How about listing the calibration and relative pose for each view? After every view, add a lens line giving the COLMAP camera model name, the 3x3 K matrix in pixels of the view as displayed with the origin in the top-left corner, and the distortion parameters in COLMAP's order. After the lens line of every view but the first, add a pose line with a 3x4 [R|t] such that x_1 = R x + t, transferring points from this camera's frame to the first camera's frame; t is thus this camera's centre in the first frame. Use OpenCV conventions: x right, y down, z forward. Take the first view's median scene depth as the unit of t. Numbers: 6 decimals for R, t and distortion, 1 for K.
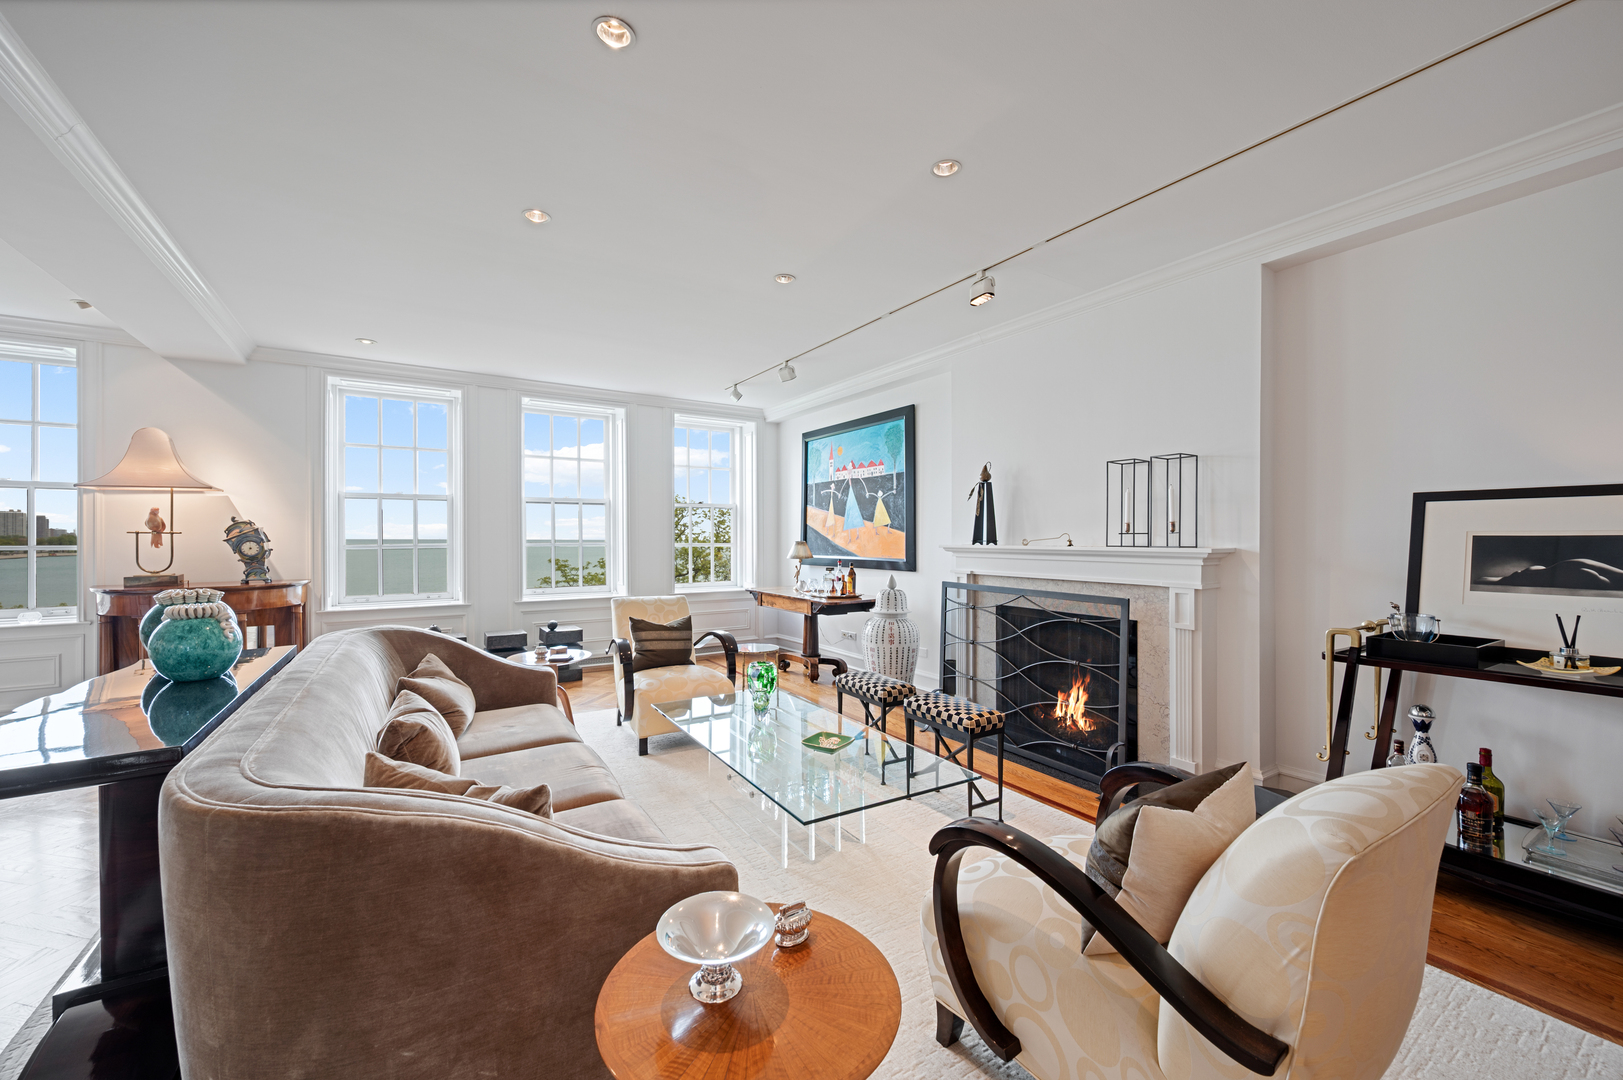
lens RADIAL K [[640.6, 0, 811.5], [0, 640.6, 540.0], [0, 0, 1]] dist [0.001198, 0.000138]
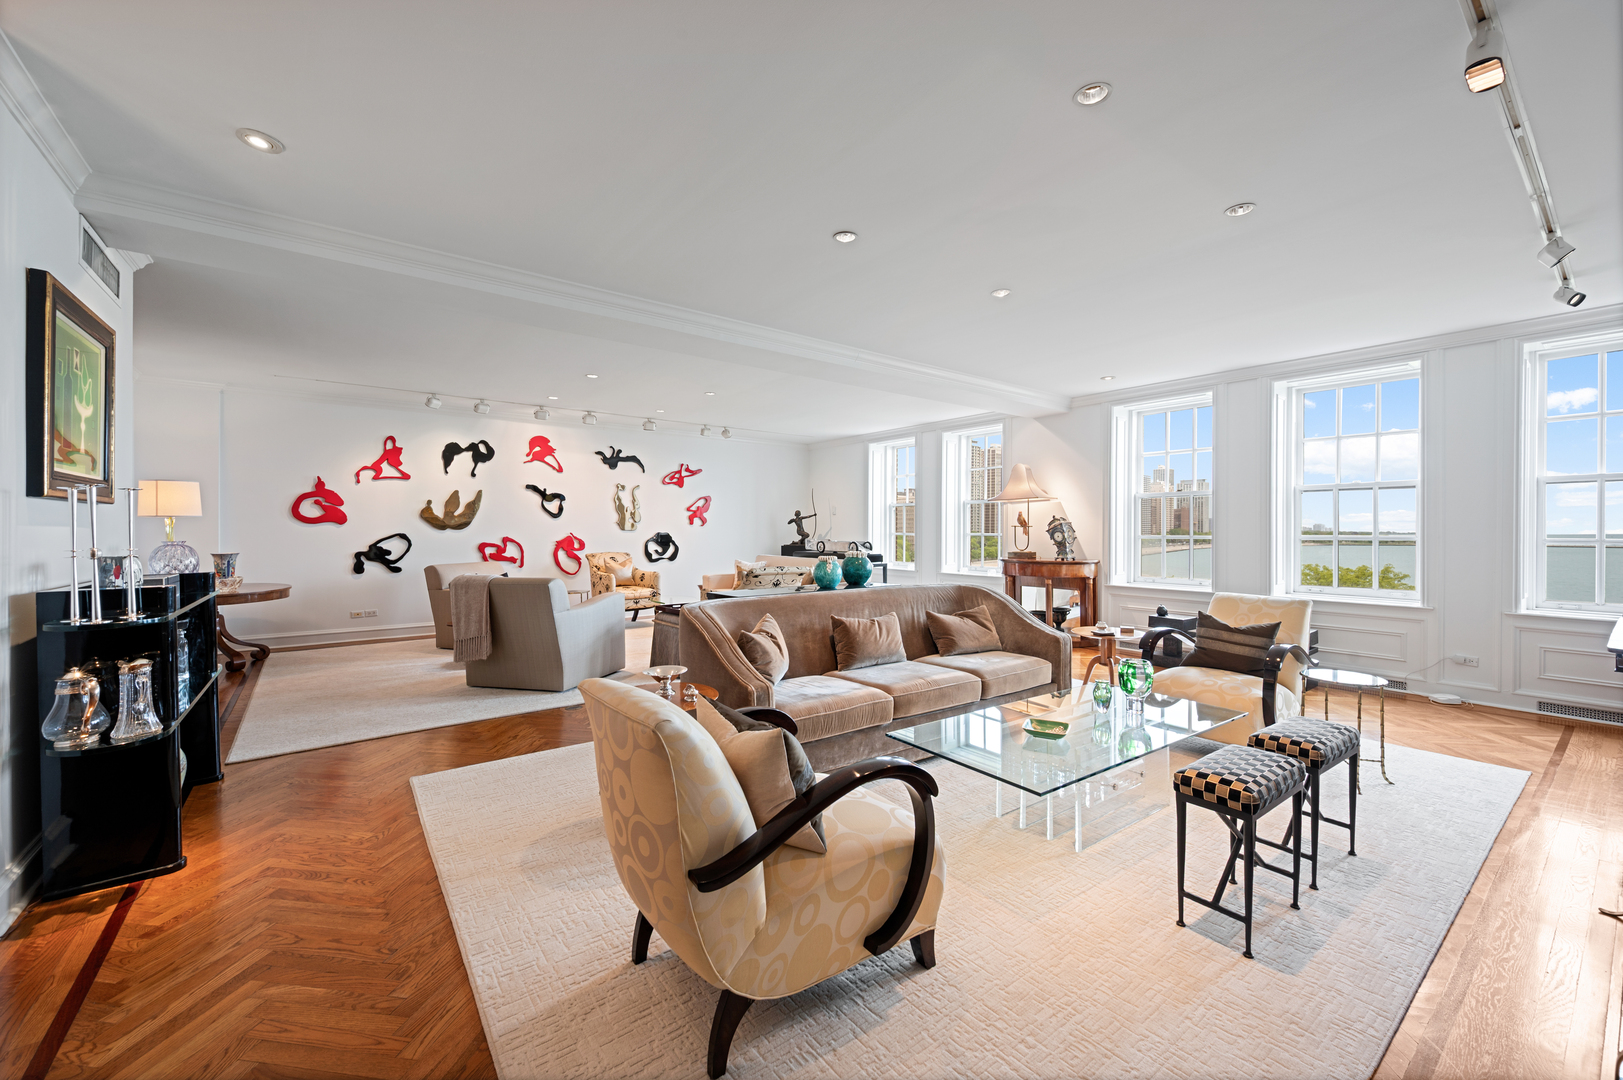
lens RADIAL K [[632.3, 0, 811.5], [0, 632.3, 540.0], [0, 0, 1]] dist [0.001037, 0.000050]
pose [[0.090074, 0.016397, -0.995800, 0.540693], [-0.006513, 0.999853, 0.015875, 0.001663], [0.995914, 0.005056, 0.090168, 0.293028]]
